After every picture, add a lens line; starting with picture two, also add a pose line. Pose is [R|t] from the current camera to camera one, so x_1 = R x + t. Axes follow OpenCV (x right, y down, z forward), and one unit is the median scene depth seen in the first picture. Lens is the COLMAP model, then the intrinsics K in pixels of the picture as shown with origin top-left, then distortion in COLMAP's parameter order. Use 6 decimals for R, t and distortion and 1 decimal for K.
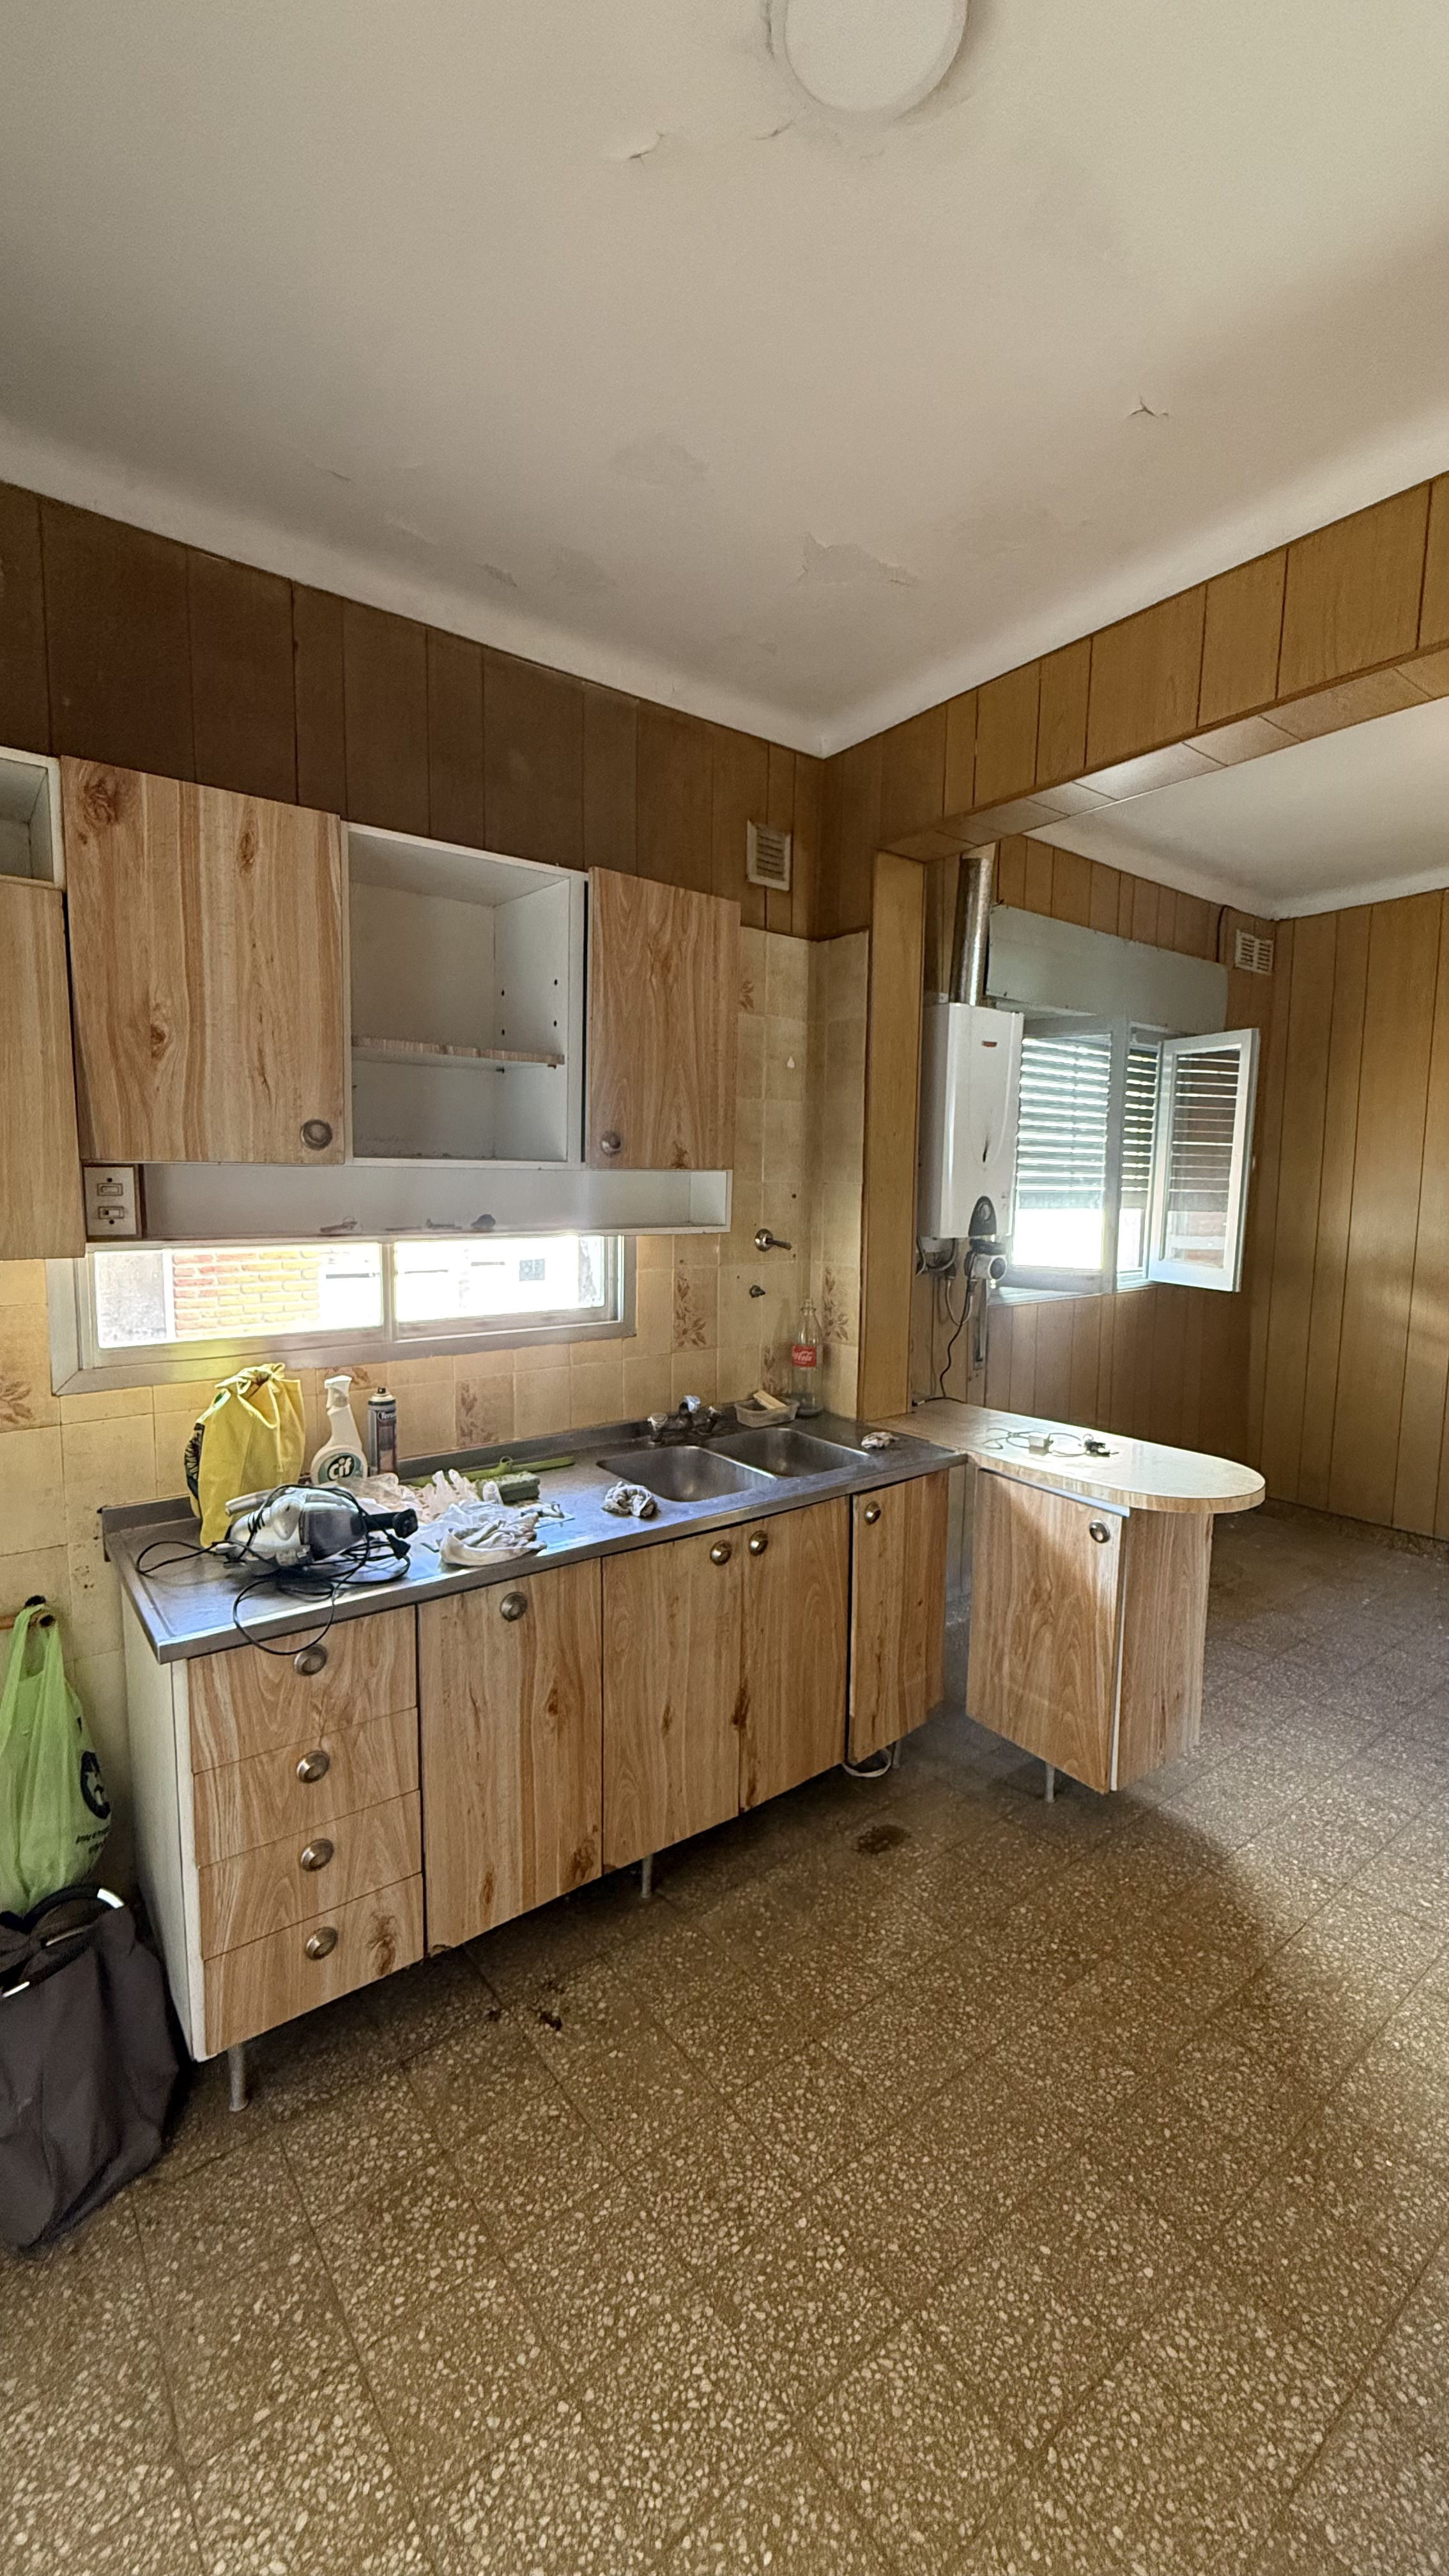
lens RADIAL K [[1029.6, 0, 721.4], [0, 1029.6, 1283.7], [0, 0, 1]] dist [0.004244, 0.000275]
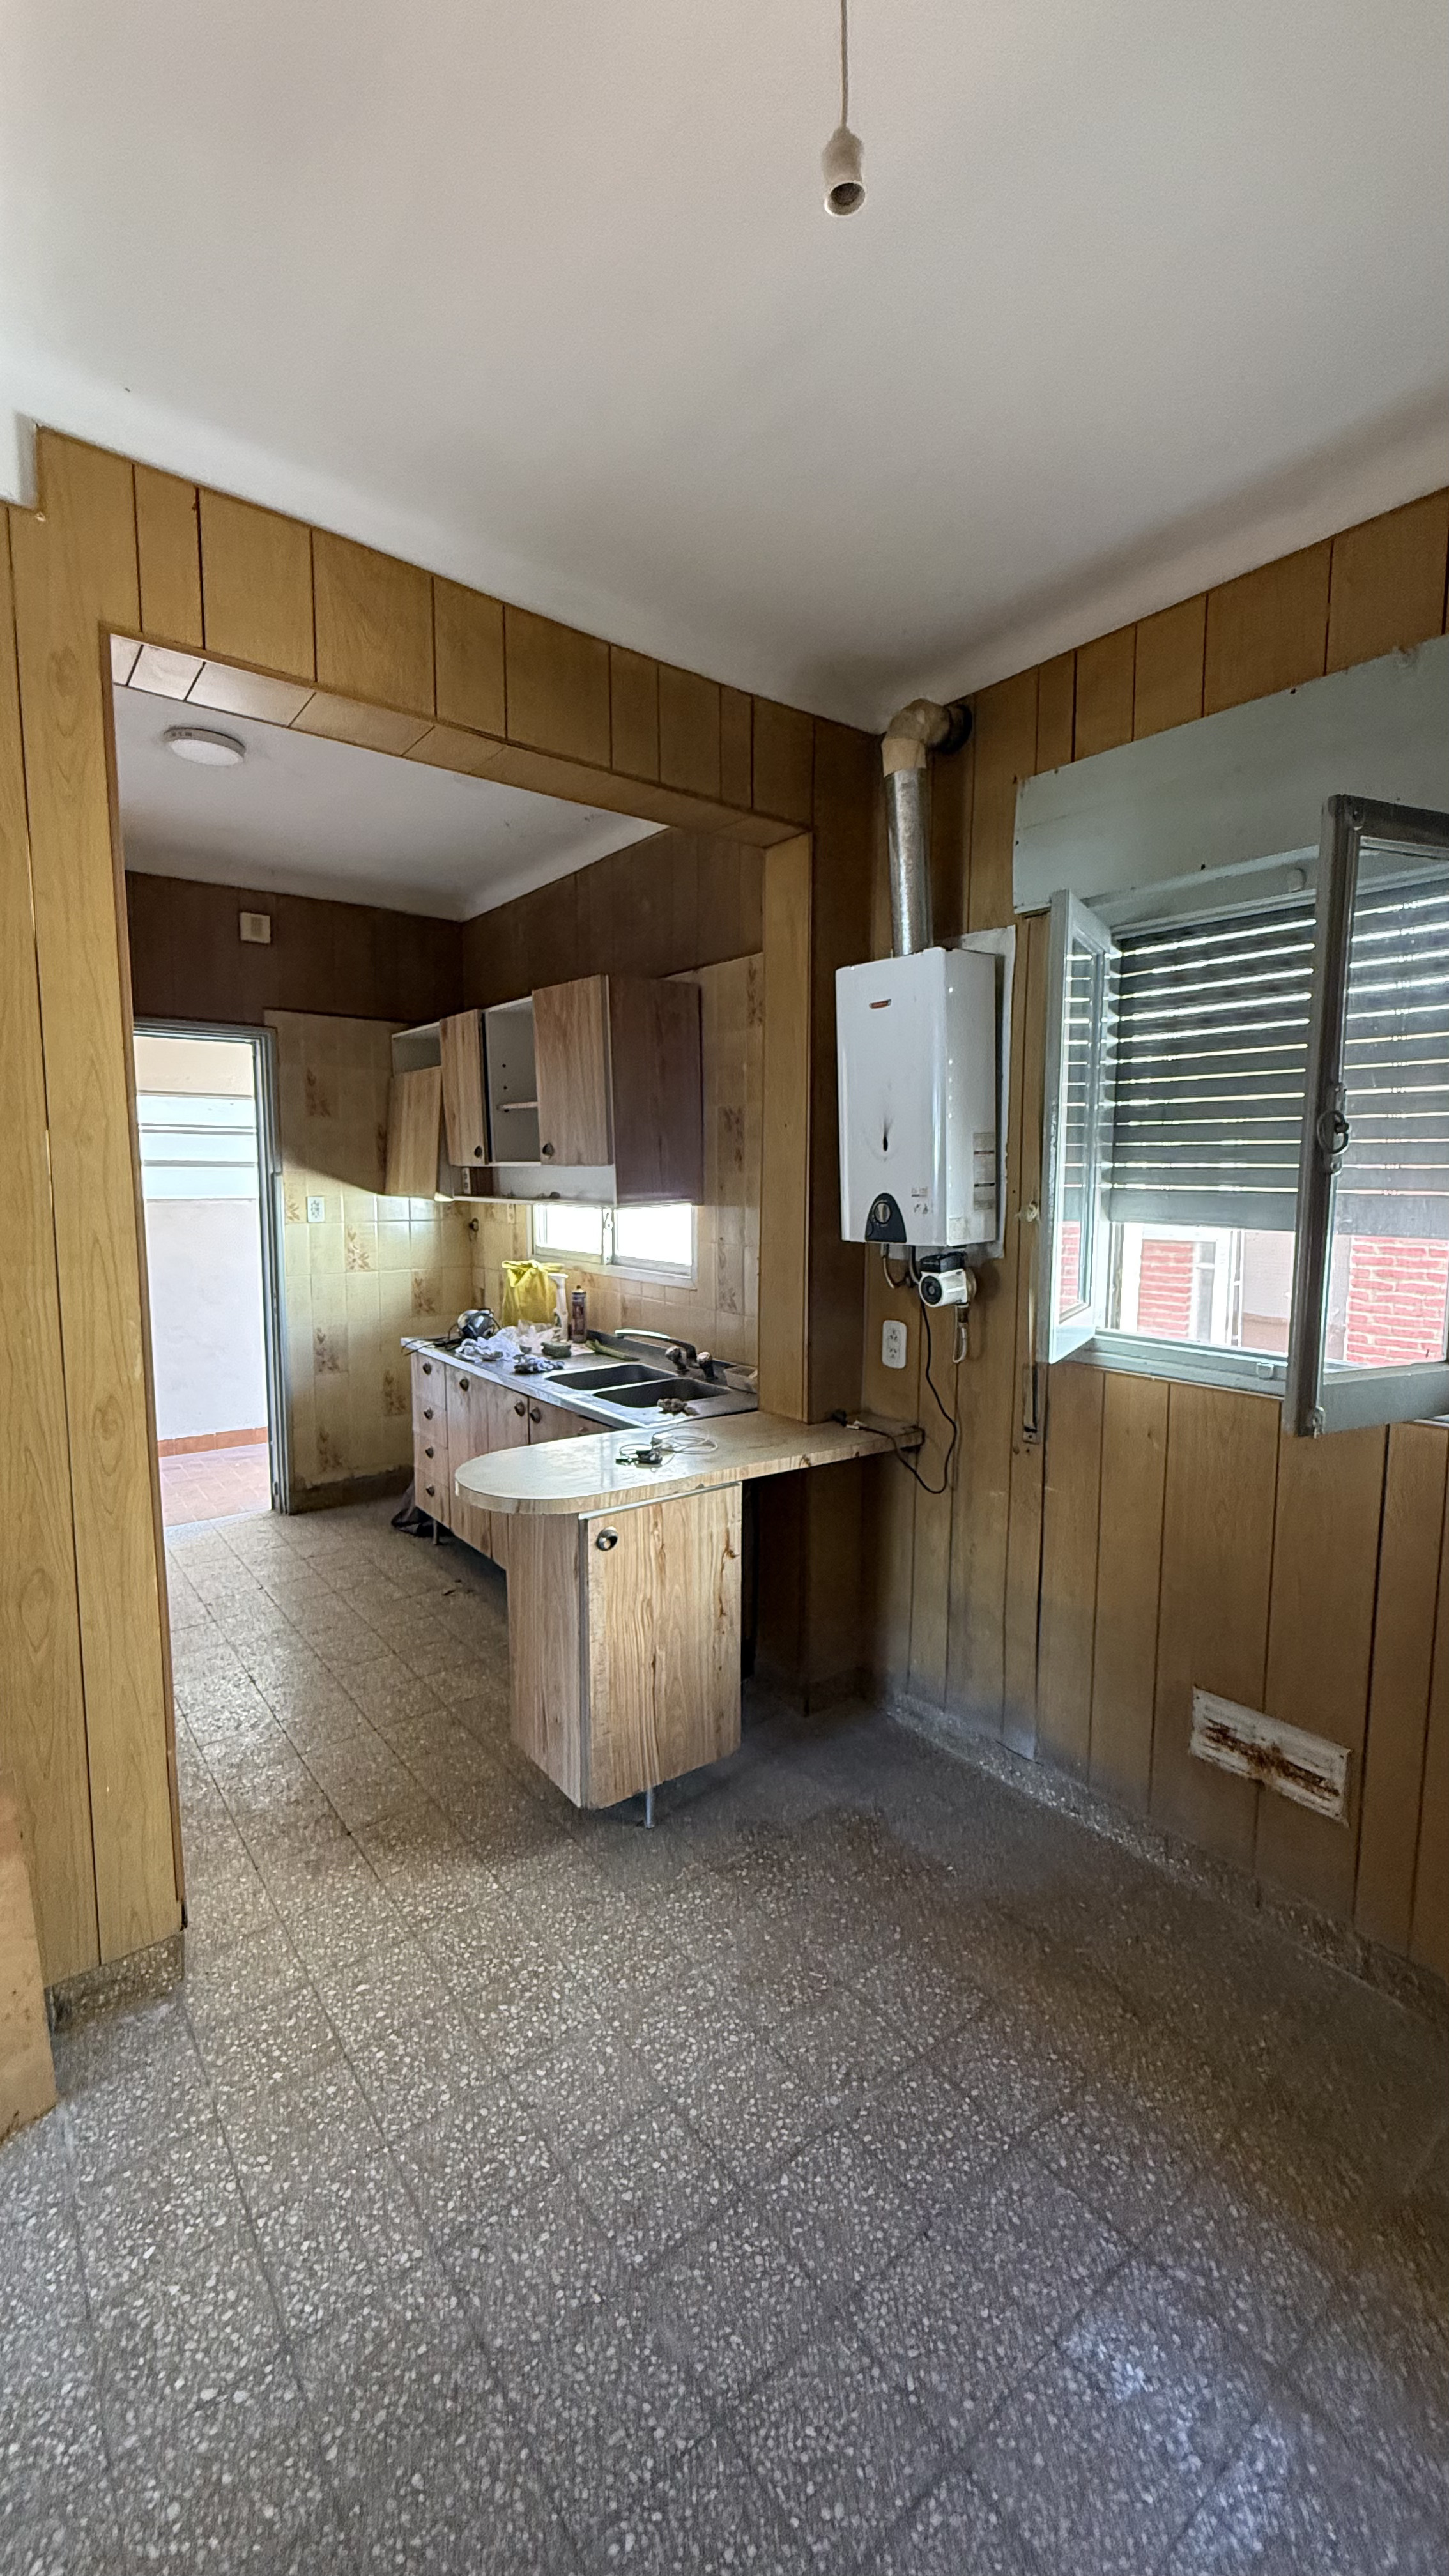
lens RADIAL K [[1029.6, 0, 722.9], [0, 1029.6, 1286.2], [0, 0, 1]] dist [0.004244, 0.000275]
pose [[-0.003109, 0.105660, -0.994397, 1.393479], [-0.107396, 0.988616, 0.105381, -0.111629], [0.994211, 0.107122, 0.008274, 1.150647]]
